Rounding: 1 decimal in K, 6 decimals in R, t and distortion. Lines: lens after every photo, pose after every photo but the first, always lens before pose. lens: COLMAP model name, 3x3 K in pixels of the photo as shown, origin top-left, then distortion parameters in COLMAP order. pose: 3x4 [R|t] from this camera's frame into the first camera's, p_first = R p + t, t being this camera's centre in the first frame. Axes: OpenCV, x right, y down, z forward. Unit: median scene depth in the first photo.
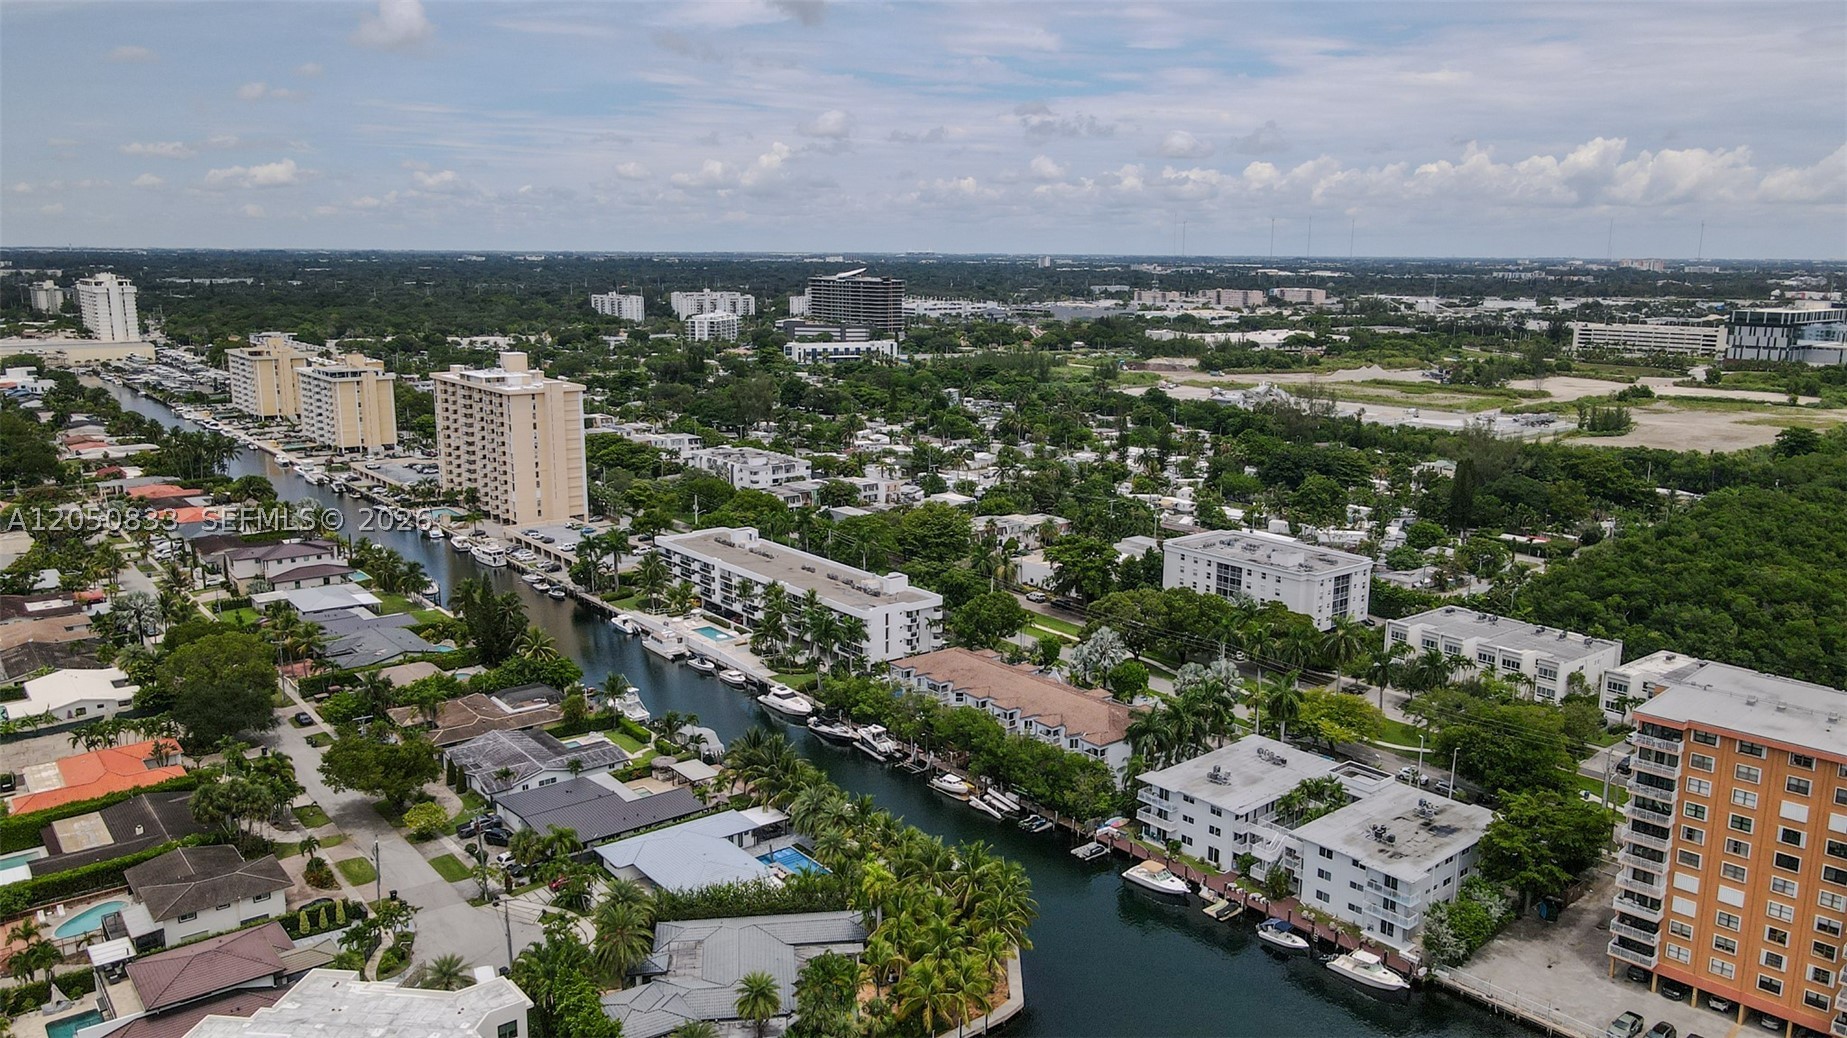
lens RADIAL K [[1372.8, 0, 921.5], [0, 1372.8, 519.2], [0, 0, 1]] dist [-0.001026, 0.023242]
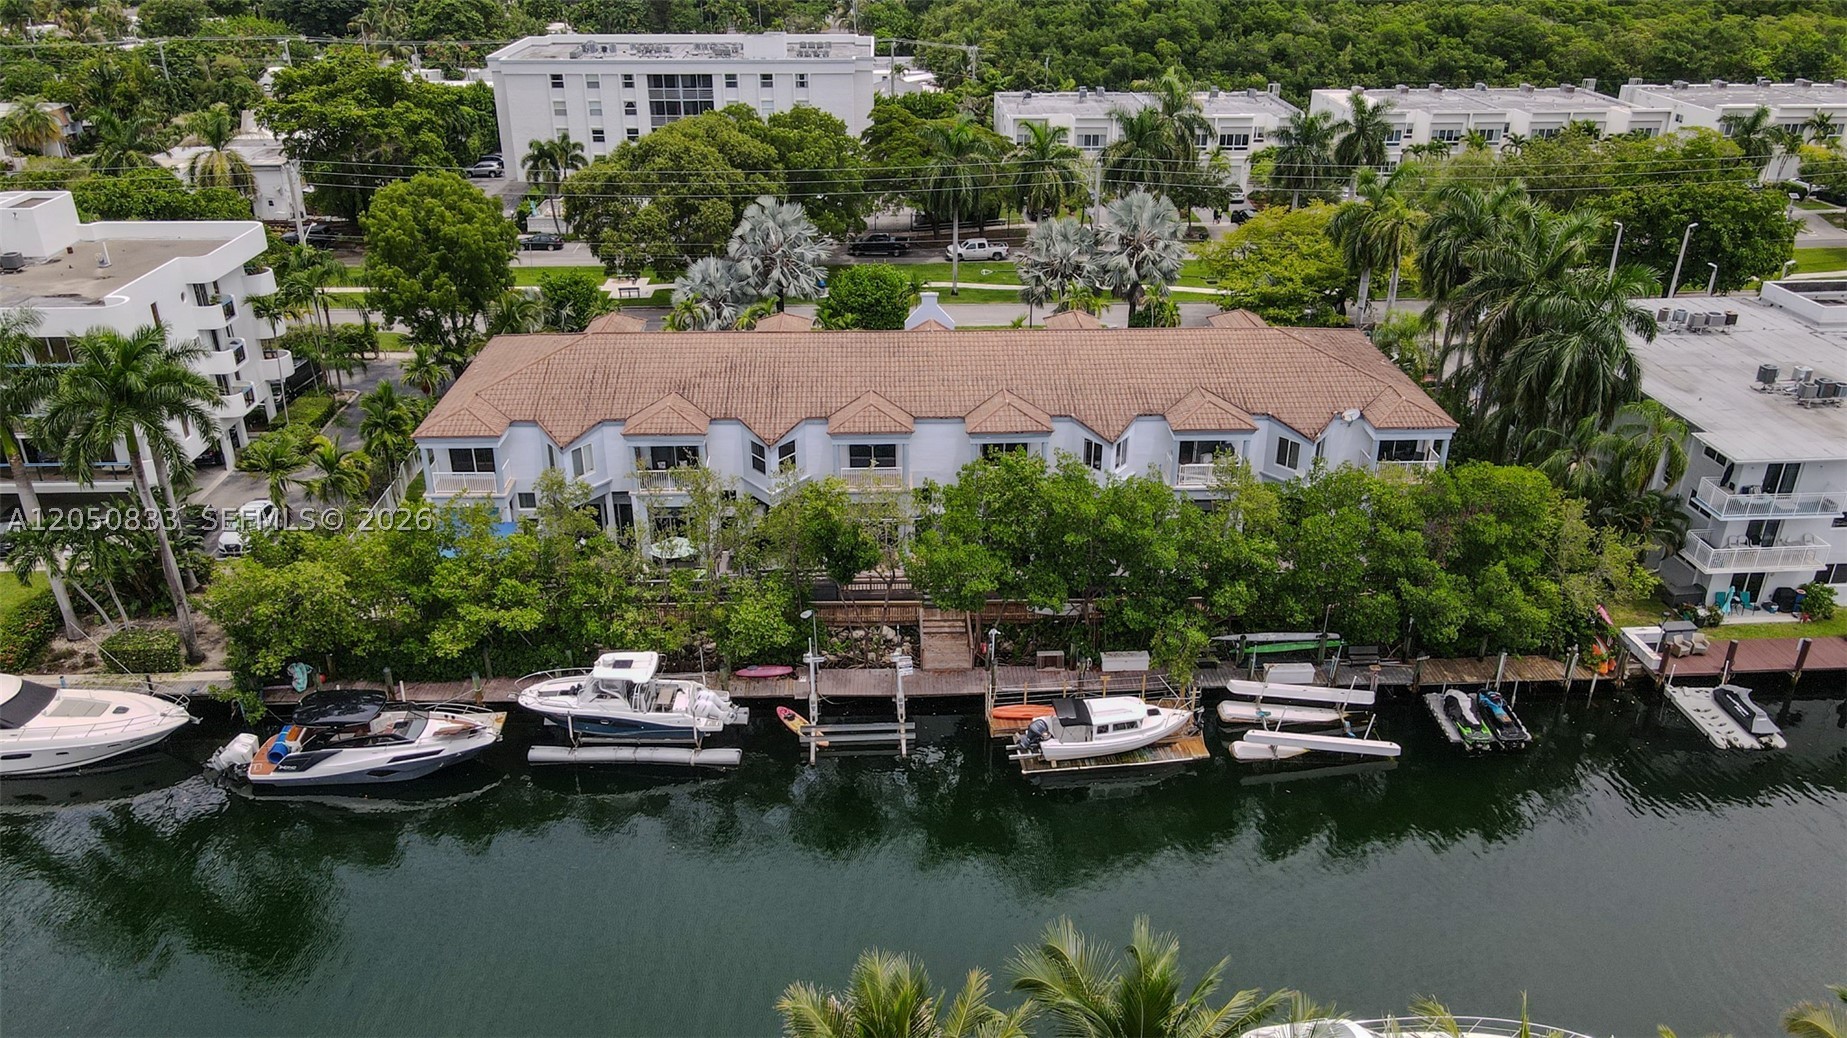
lens RADIAL K [[1372.8, 0, 918.9], [0, 1372.8, 524.6], [0, 0, 1]] dist [-0.001026, 0.023242]
pose [[0.601026, -0.352011, 0.717535, -0.144896], [0.162180, 0.932821, 0.321780, 0.041364], [-0.782602, -0.077029, 0.617738, 0.642157]]
